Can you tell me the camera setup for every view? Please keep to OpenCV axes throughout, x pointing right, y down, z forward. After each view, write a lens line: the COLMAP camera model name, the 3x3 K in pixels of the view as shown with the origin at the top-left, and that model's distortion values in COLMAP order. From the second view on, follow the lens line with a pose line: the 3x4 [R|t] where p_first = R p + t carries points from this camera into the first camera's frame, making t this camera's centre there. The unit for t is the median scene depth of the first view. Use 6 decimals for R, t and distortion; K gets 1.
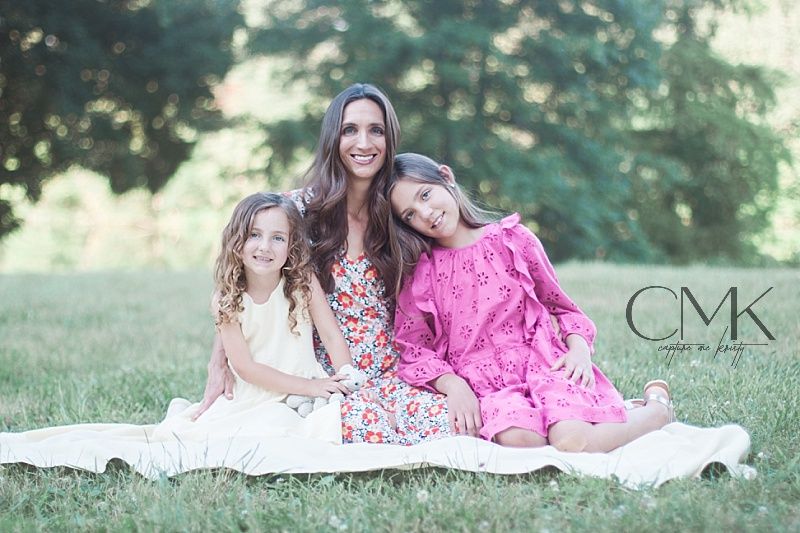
lens RADIAL K [[2012.8, 0, 400.7], [0, 2012.8, 269.1], [0, 0, 1]] dist [-0.327464, 0.000000]
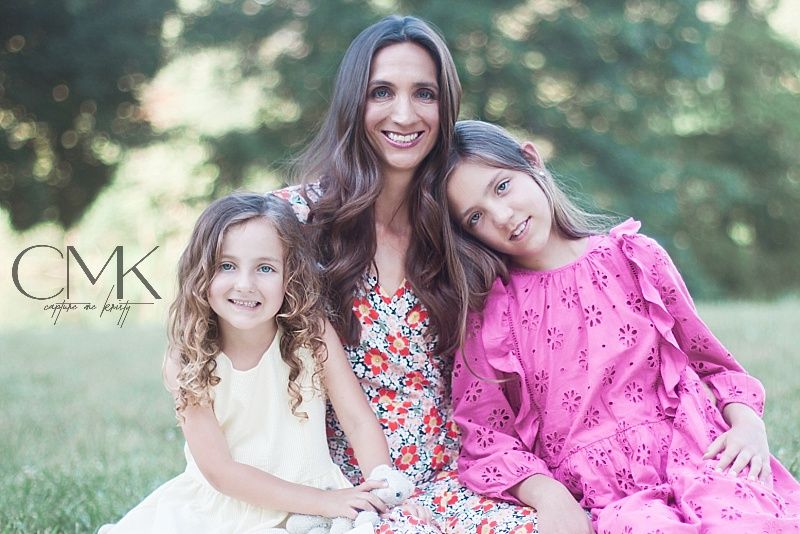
lens RADIAL K [[2012.8, 0, 398.4], [0, 2012.8, 259.9], [0, 0, 1]] dist [-0.327464, 0.000000]
pose [[0.998717, -0.028947, 0.041549, -0.044636], [0.030357, 0.998970, -0.033722, 0.005182], [-0.040530, 0.034940, 0.998567, 0.368701]]
